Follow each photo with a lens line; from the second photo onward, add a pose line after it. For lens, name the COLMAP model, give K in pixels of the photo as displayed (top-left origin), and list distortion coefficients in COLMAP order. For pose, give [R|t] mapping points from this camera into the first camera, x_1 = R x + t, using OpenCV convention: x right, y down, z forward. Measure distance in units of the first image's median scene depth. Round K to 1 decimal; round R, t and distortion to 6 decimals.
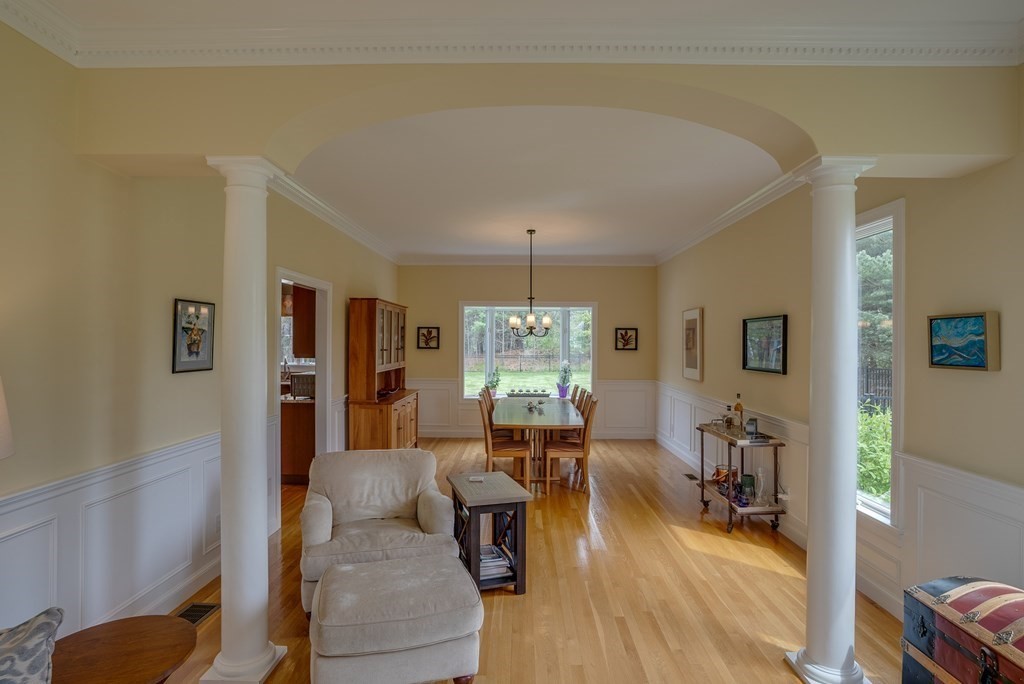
lens RADIAL K [[547.9, 0, 504.8], [0, 547.9, 340.9], [0, 0, 1]] dist [-0.017761, 0.013621]
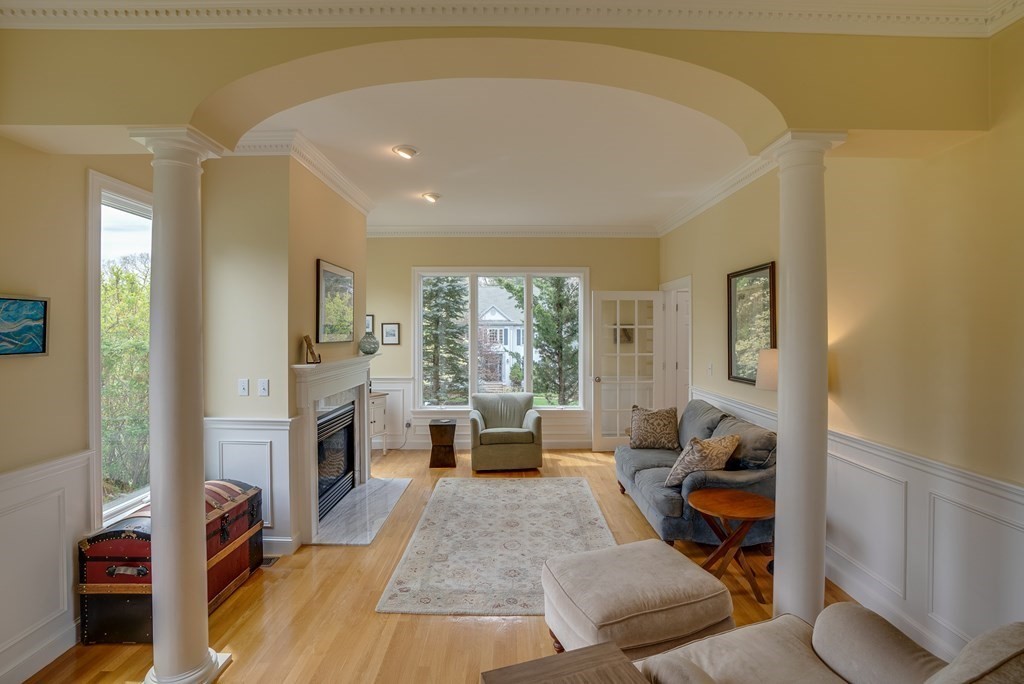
lens RADIAL K [[489.7, 0, 510.7], [0, 489.7, 332.2], [0, 0, 1]] dist [-0.030347, 0.001217]
pose [[-0.999968, -0.006568, -0.004503, 0.030080], [-0.006531, 0.999945, -0.008161, 0.011556], [0.004556, -0.008132, -0.999957, 1.775074]]
